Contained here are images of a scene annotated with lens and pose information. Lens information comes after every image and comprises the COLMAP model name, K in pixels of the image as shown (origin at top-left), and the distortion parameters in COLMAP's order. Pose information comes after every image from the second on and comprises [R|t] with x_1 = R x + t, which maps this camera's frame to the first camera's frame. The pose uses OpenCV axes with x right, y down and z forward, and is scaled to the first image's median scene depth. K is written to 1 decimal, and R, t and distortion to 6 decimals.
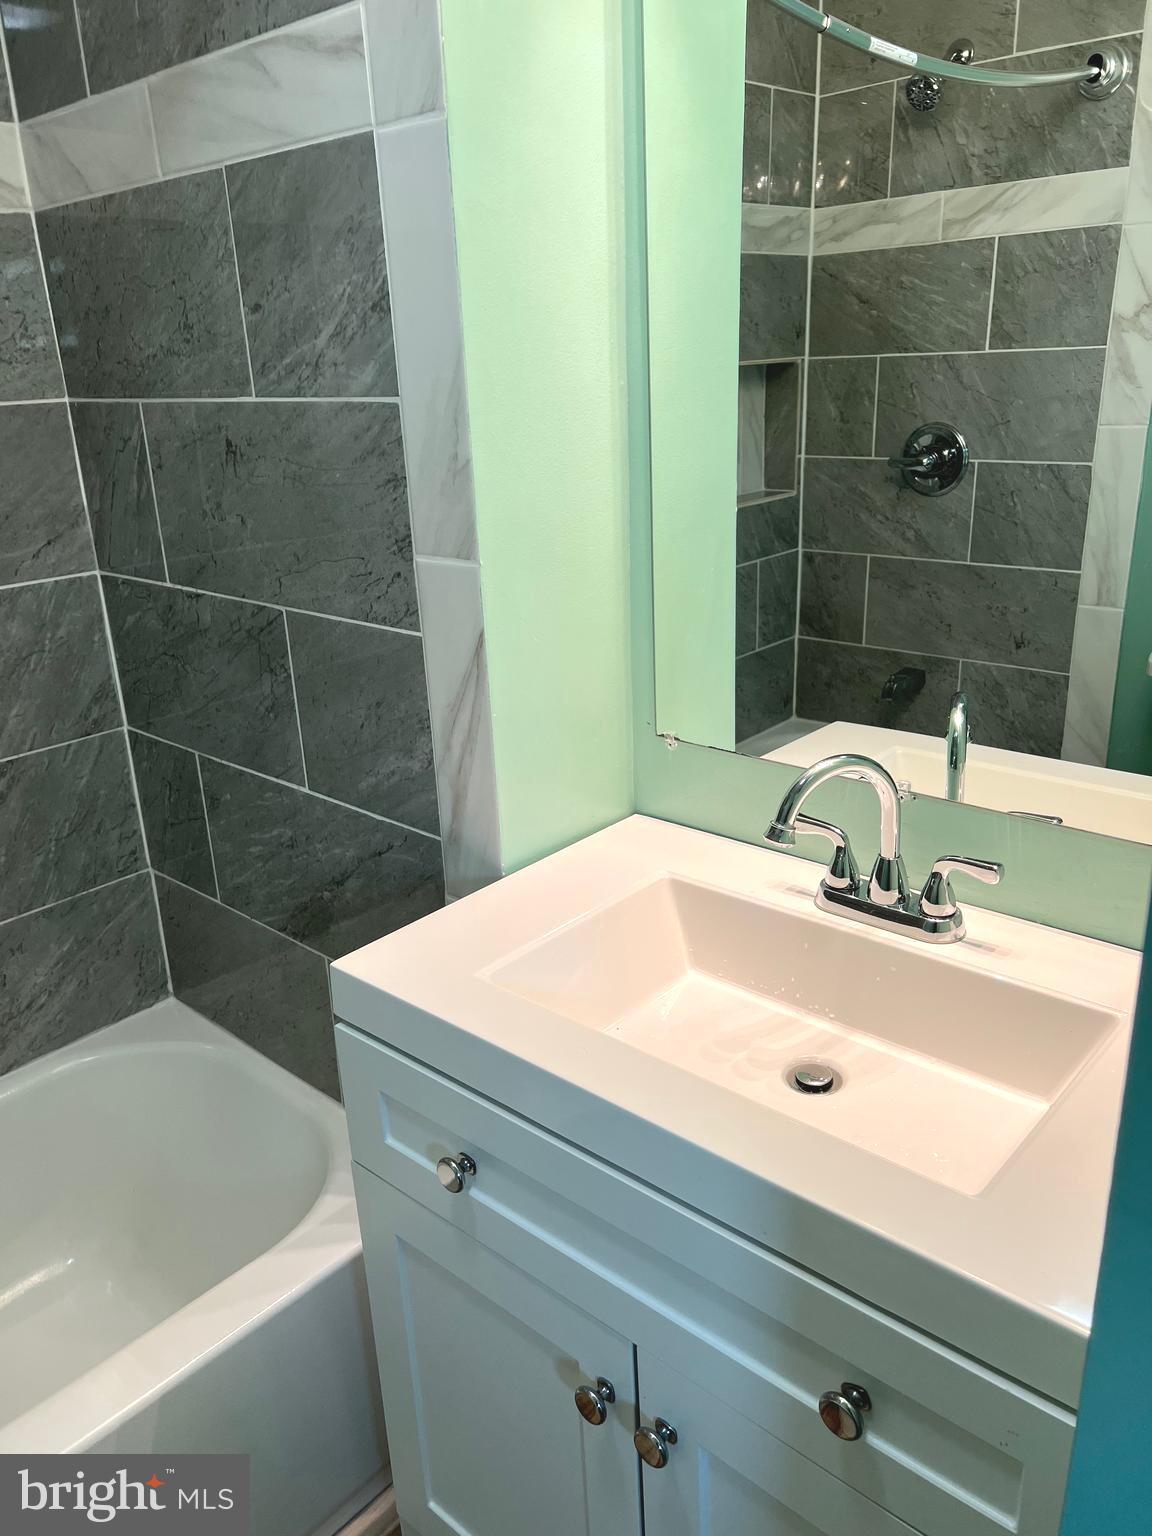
lens RADIAL K [[1163.4, 0, 566.4], [0, 1163.4, 770.3], [0, 0, 1]] dist [0.060406, -0.064394]
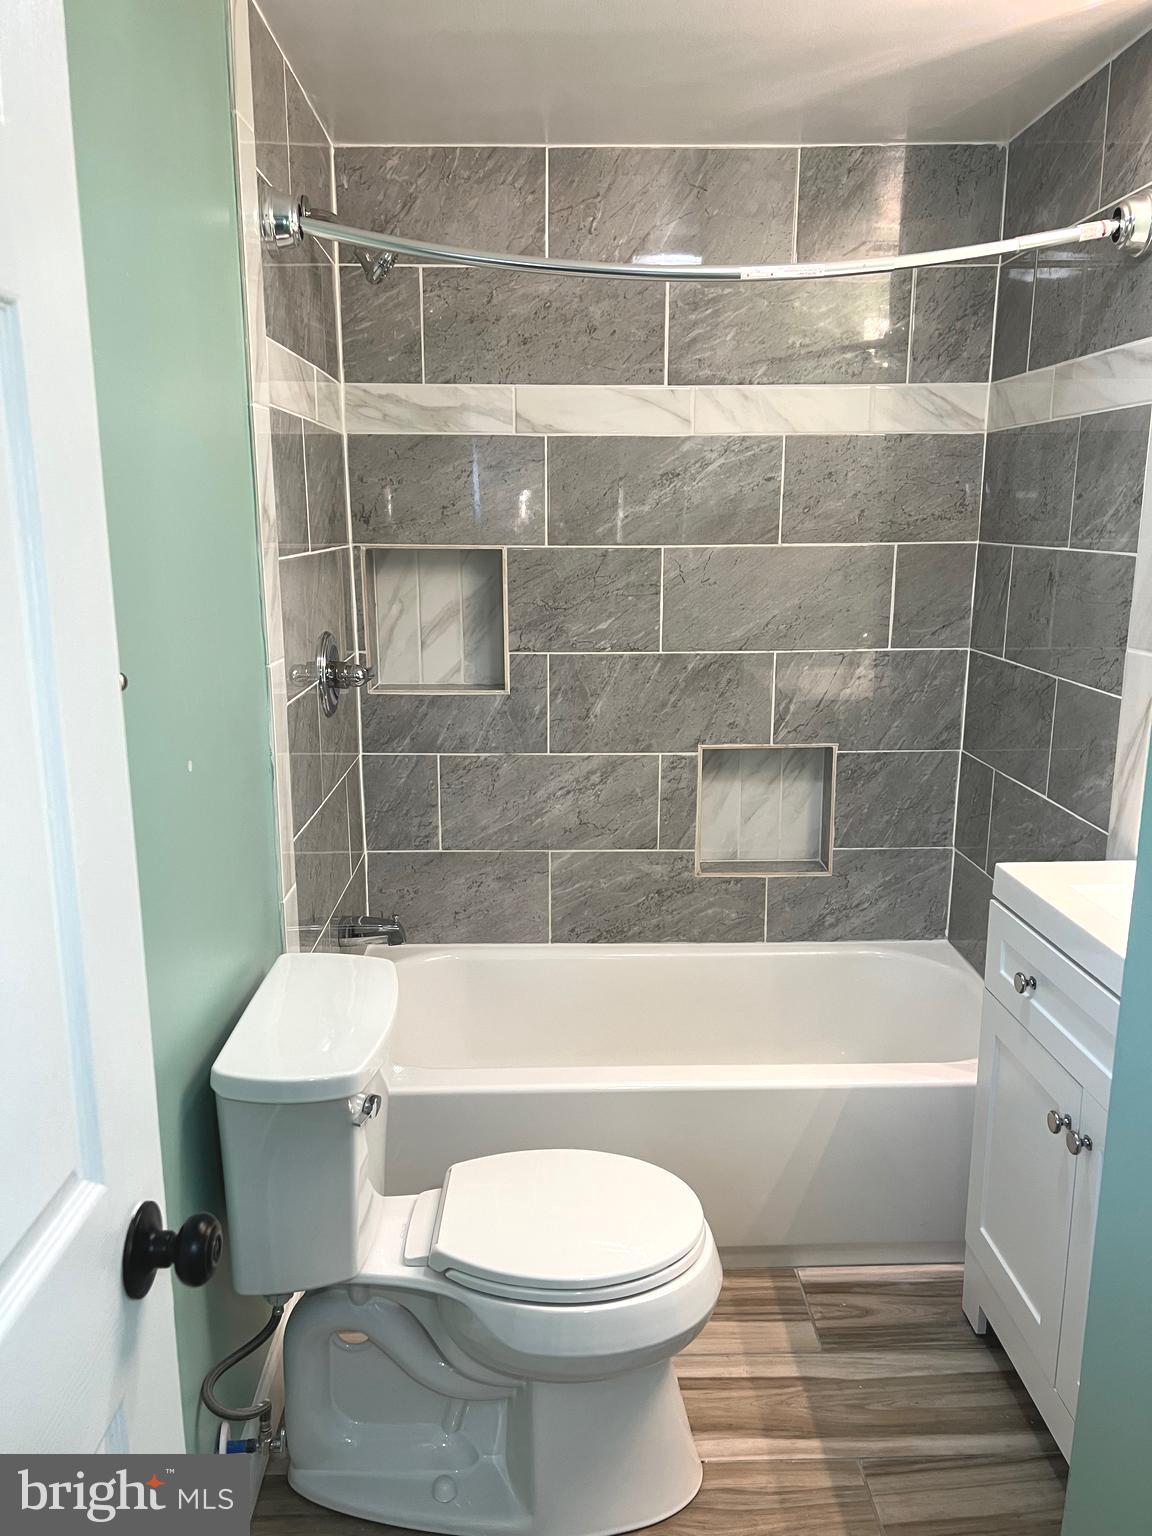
lens RADIAL K [[1163.4, 0, 576.0], [0, 1163.4, 762.4], [0, 0, 1]] dist [0.060406, -0.064394]
pose [[0.697813, 0.193136, -0.689750, 0.378337], [-0.269527, 0.962988, -0.003033, 0.136407], [0.663635, 0.188023, 0.724041, -0.498558]]
